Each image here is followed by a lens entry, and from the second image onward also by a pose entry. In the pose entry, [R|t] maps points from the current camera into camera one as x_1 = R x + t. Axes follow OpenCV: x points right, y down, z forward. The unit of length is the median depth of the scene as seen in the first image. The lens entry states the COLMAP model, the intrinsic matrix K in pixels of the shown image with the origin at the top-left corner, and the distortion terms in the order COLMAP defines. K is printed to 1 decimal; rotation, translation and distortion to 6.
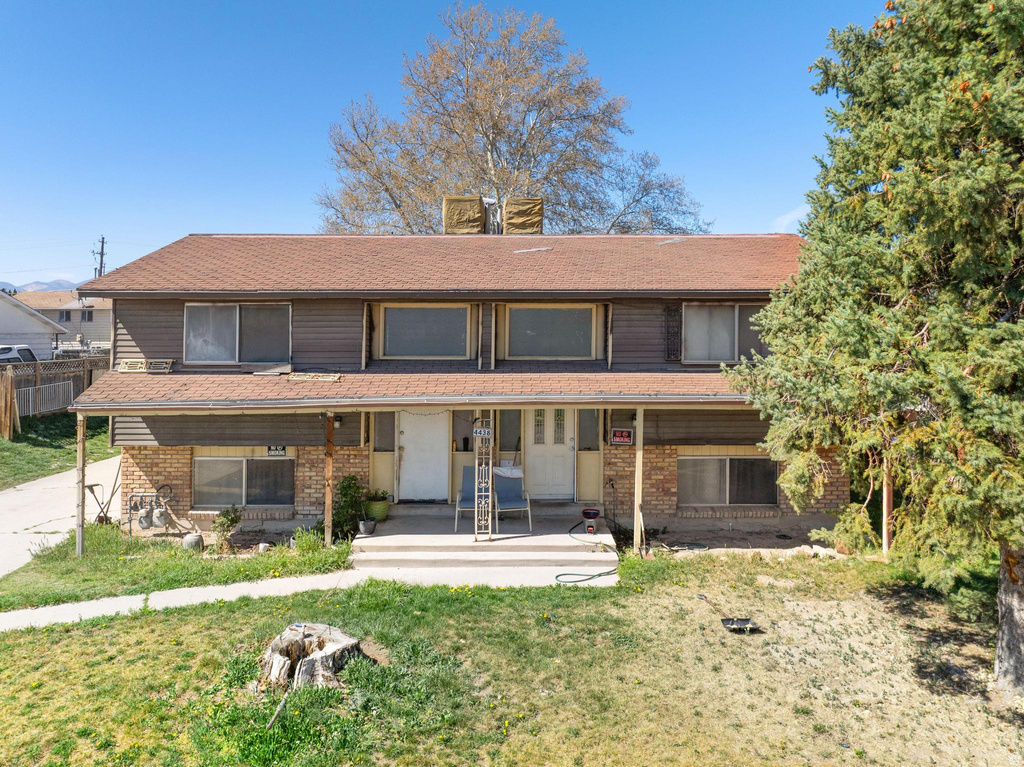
lens RADIAL K [[728.6, 0, 512.1], [0, 728.6, 321.7], [0, 0, 1]] dist [-0.028691, 0.000527]
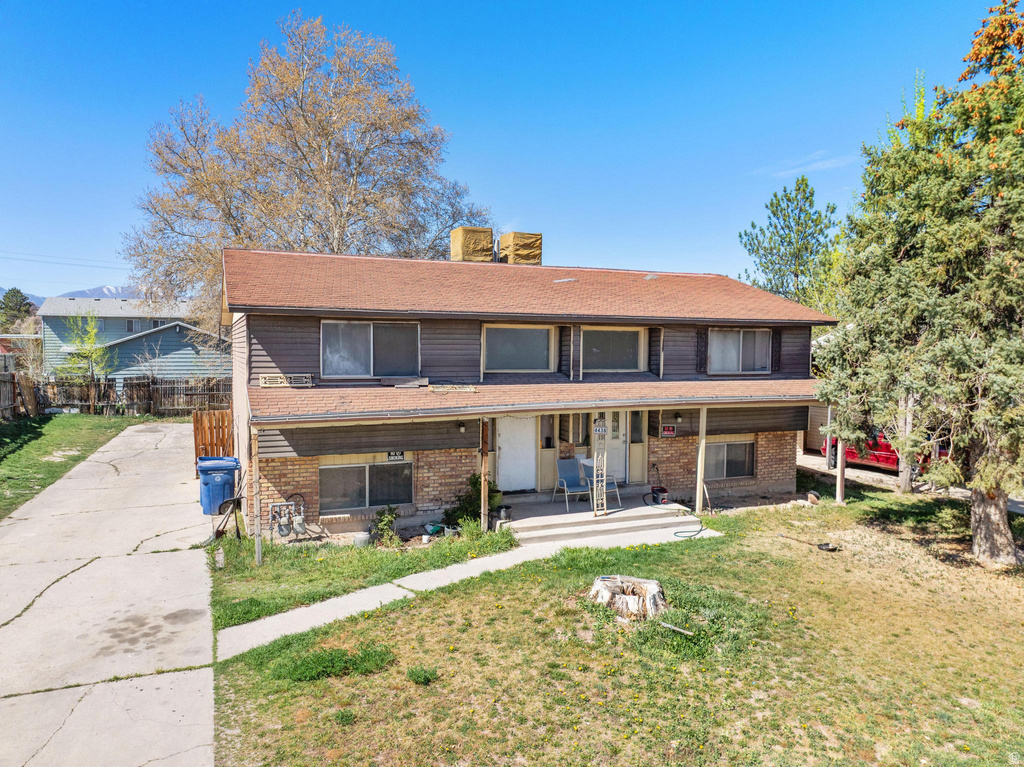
lens RADIAL K [[701.1, 0, 512.0], [0, 701.1, 383.5], [0, 0, 1]] dist [-0.030324, -0.002437]
pose [[0.926010, -0.012771, 0.377282, -0.580022], [-0.012390, 0.997861, 0.064188, -0.002899], [-0.377295, -0.064113, 0.923871, -0.045181]]
